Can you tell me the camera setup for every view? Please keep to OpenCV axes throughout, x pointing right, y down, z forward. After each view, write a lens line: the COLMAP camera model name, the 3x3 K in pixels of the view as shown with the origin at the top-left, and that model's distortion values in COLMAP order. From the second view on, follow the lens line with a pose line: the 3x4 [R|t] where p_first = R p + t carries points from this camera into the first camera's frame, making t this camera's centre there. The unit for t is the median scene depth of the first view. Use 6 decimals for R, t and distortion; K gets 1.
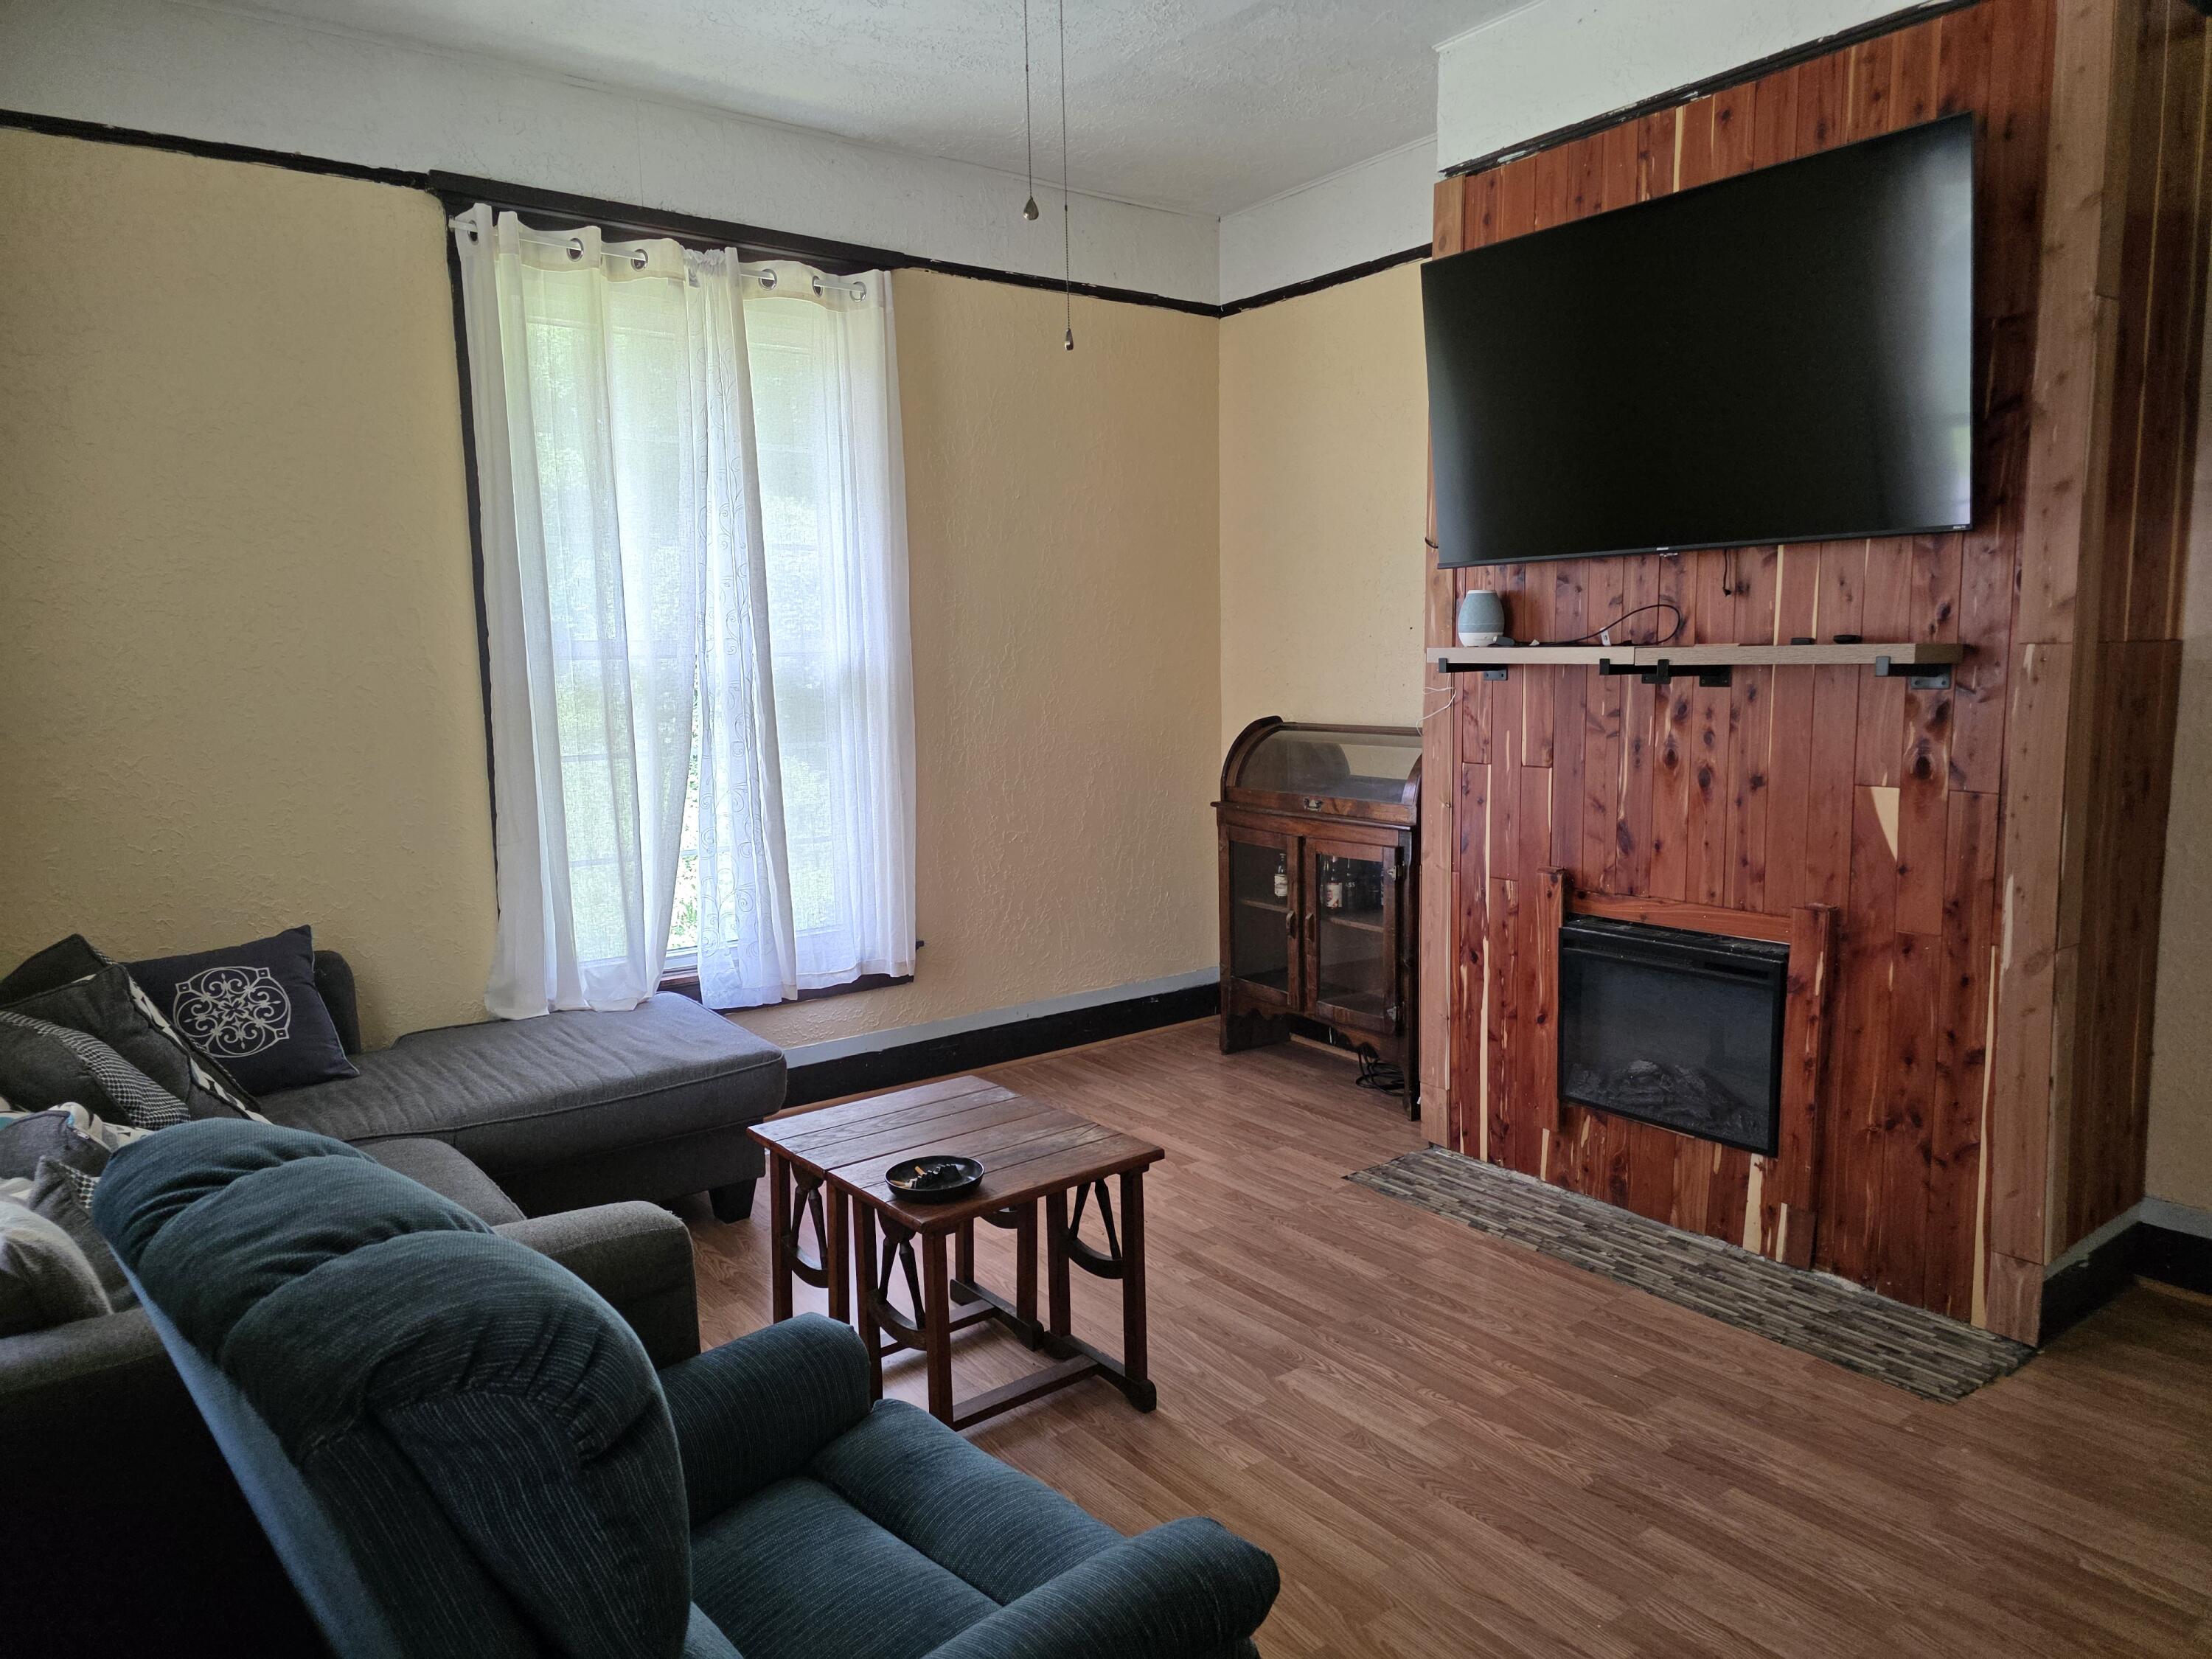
lens RADIAL K [[1495.8, 0, 1101.0], [0, 1495.8, 833.4], [0, 0, 1]] dist [0.075557, -0.071254]
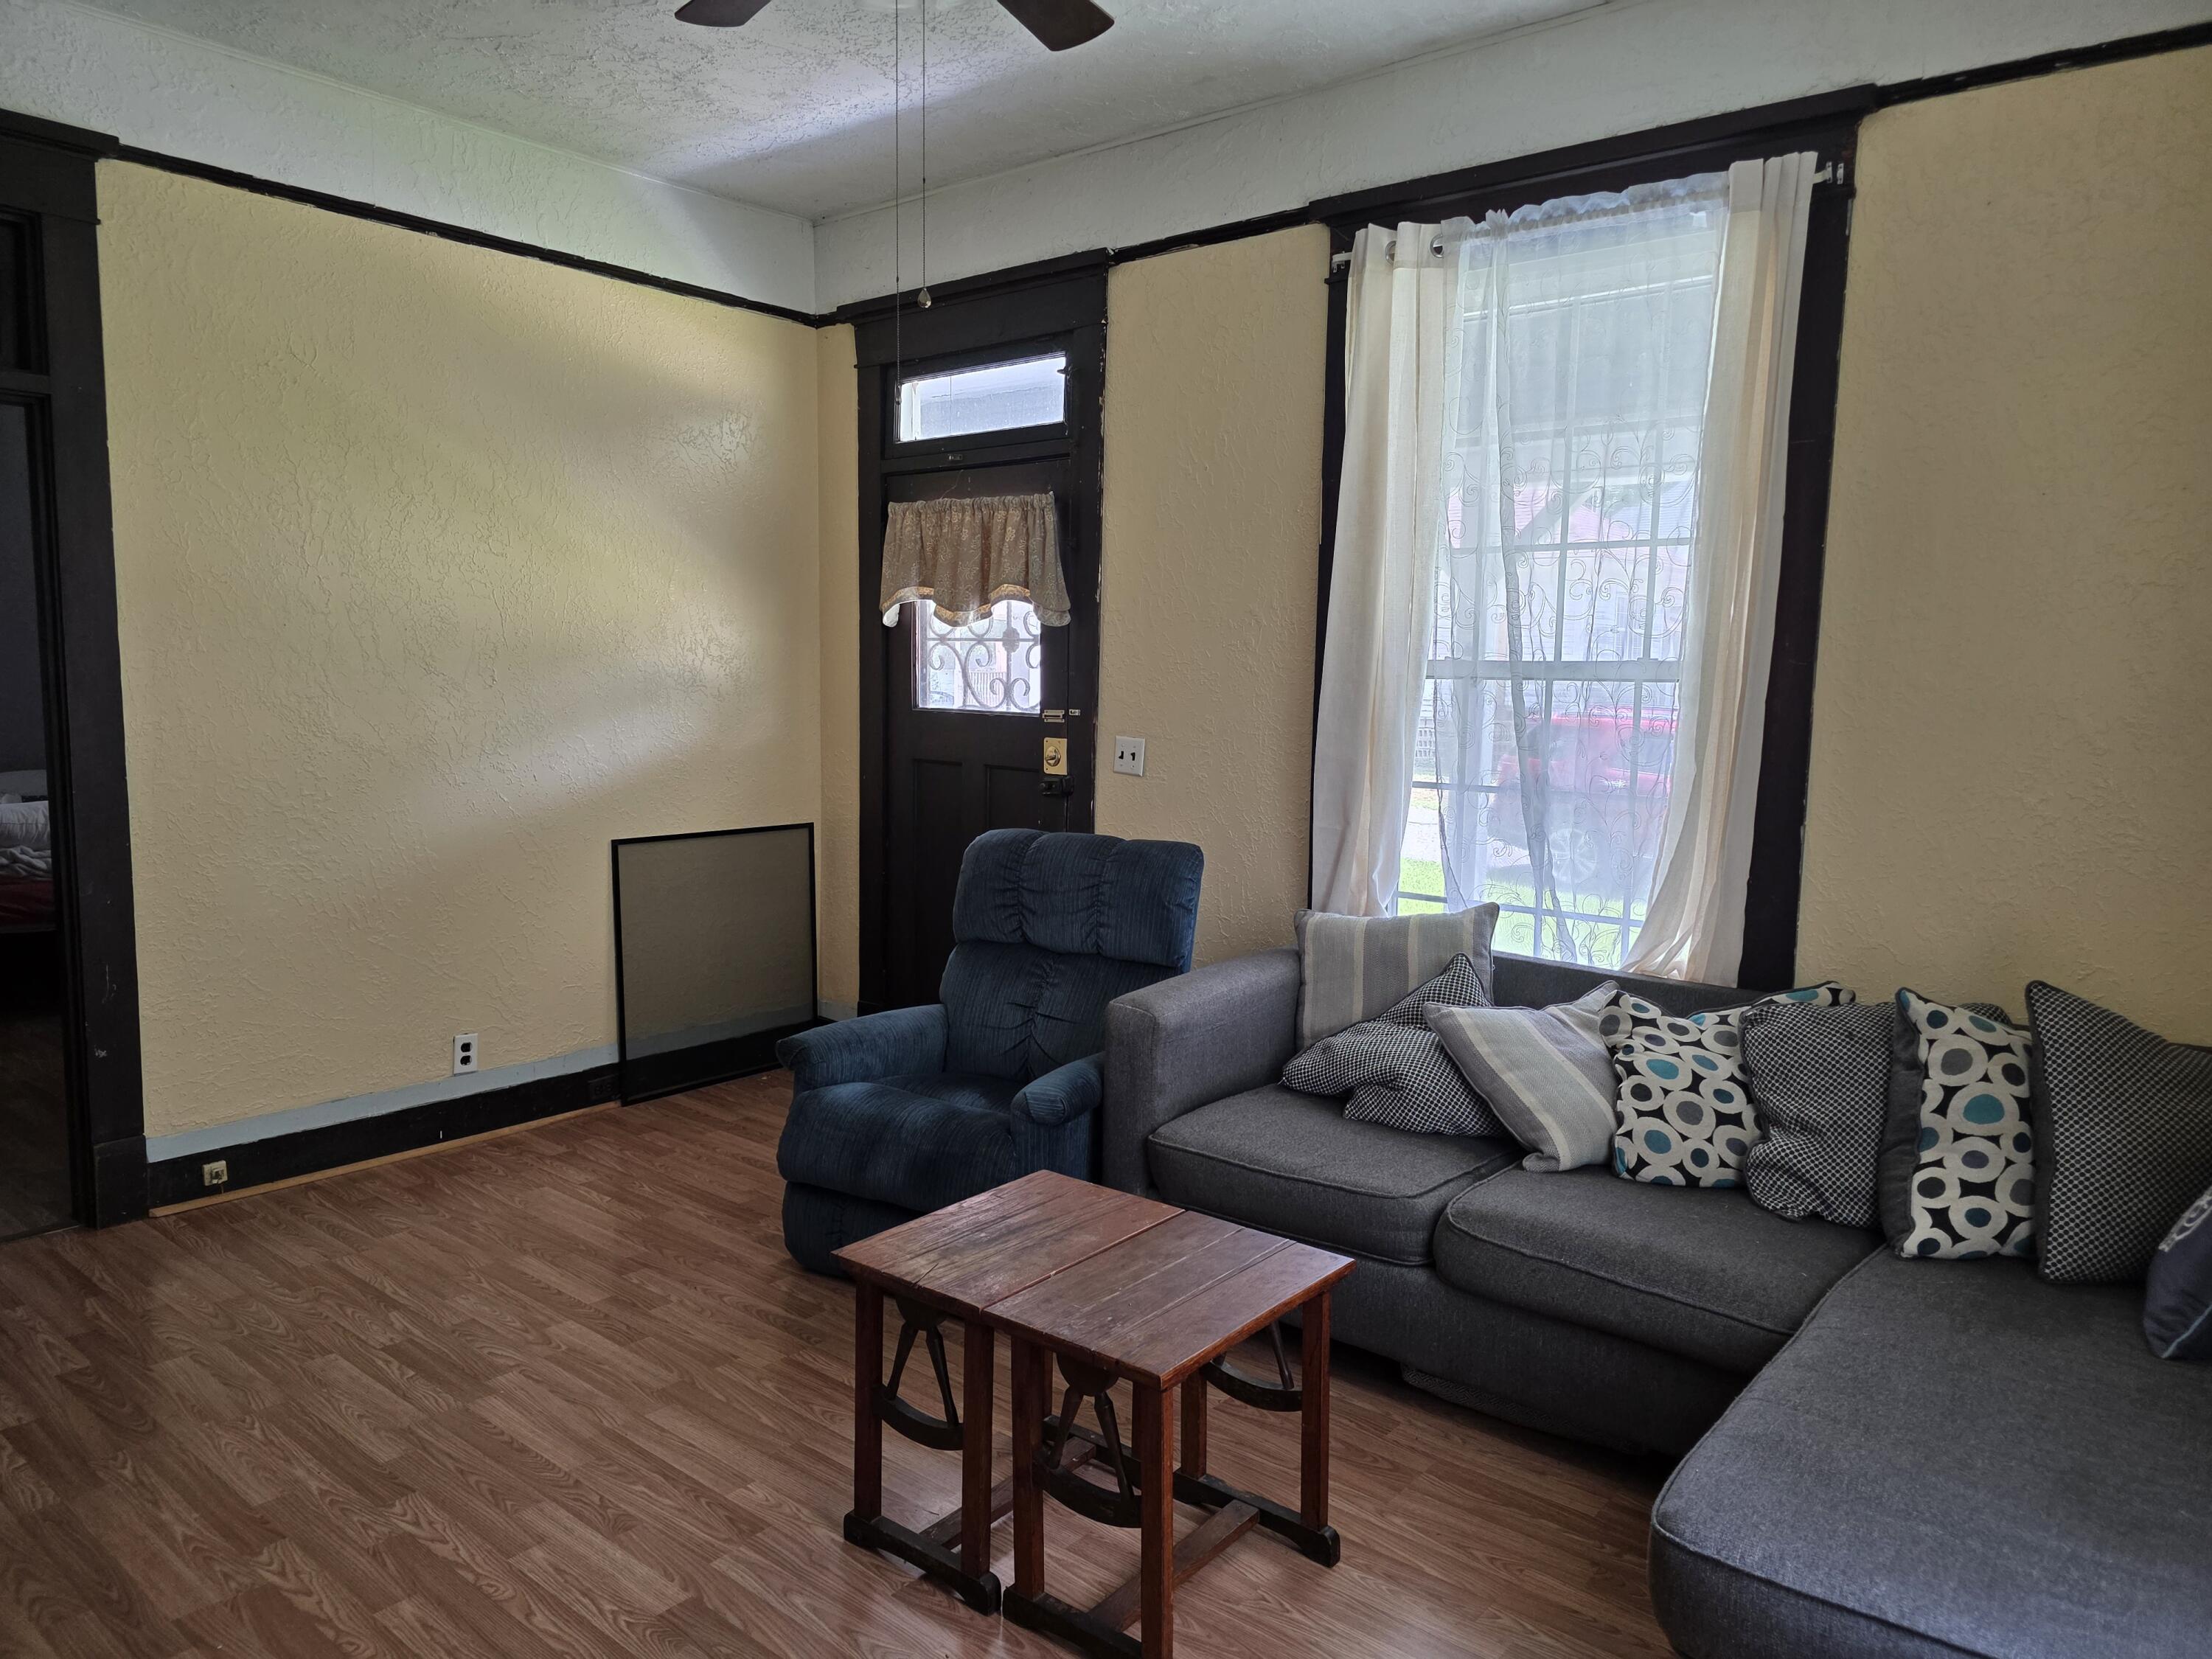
lens RADIAL K [[1495.8, 0, 1101.0], [0, 1495.8, 833.4], [0, 0, 1]] dist [0.075557, -0.071254]
pose [[-0.973083, 0.032271, -0.228184, 0.083205], [-0.024629, 0.969914, 0.242200, -0.241933], [0.229135, 0.241300, -0.943012, 1.857296]]
